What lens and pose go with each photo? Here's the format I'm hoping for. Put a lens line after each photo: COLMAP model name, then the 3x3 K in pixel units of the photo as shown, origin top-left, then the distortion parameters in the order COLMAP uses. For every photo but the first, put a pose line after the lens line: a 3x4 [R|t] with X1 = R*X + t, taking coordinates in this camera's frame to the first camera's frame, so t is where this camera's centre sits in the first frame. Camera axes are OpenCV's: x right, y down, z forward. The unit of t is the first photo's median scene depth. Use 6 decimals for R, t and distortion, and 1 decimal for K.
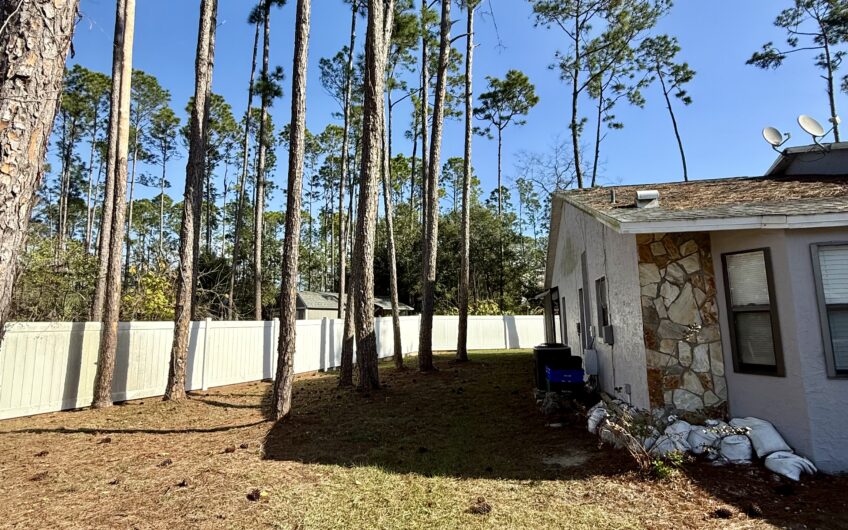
lens RADIAL K [[458.4, 0, 423.8], [0, 458.4, 264.2], [0, 0, 1]] dist [-0.004188, 0.000577]
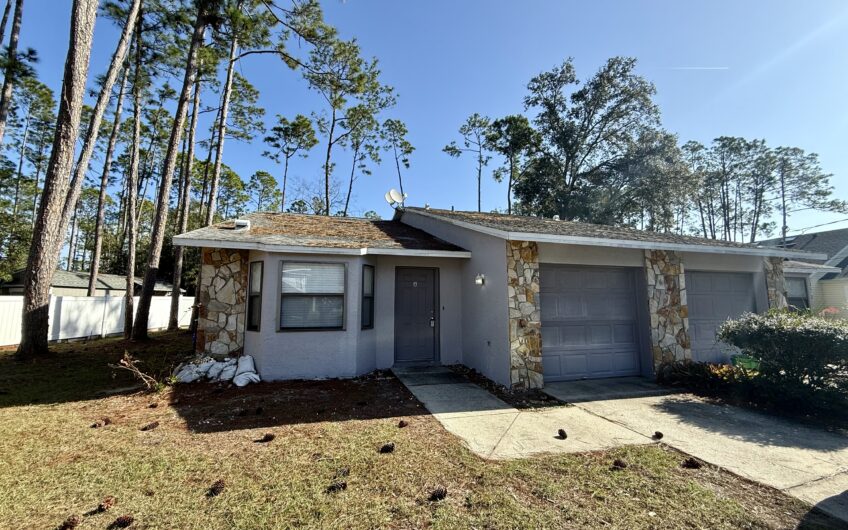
lens RADIAL K [[343.1, 0, 424.3], [0, 343.1, 266.4], [0, 0, 1]] dist [0.002803, 0.000411]
pose [[0.884058, 0.074348, 0.461426, 0.109470], [-0.079442, 0.996804, -0.008407, -0.008452], [-0.460577, -0.029224, 0.887139, -0.078759]]
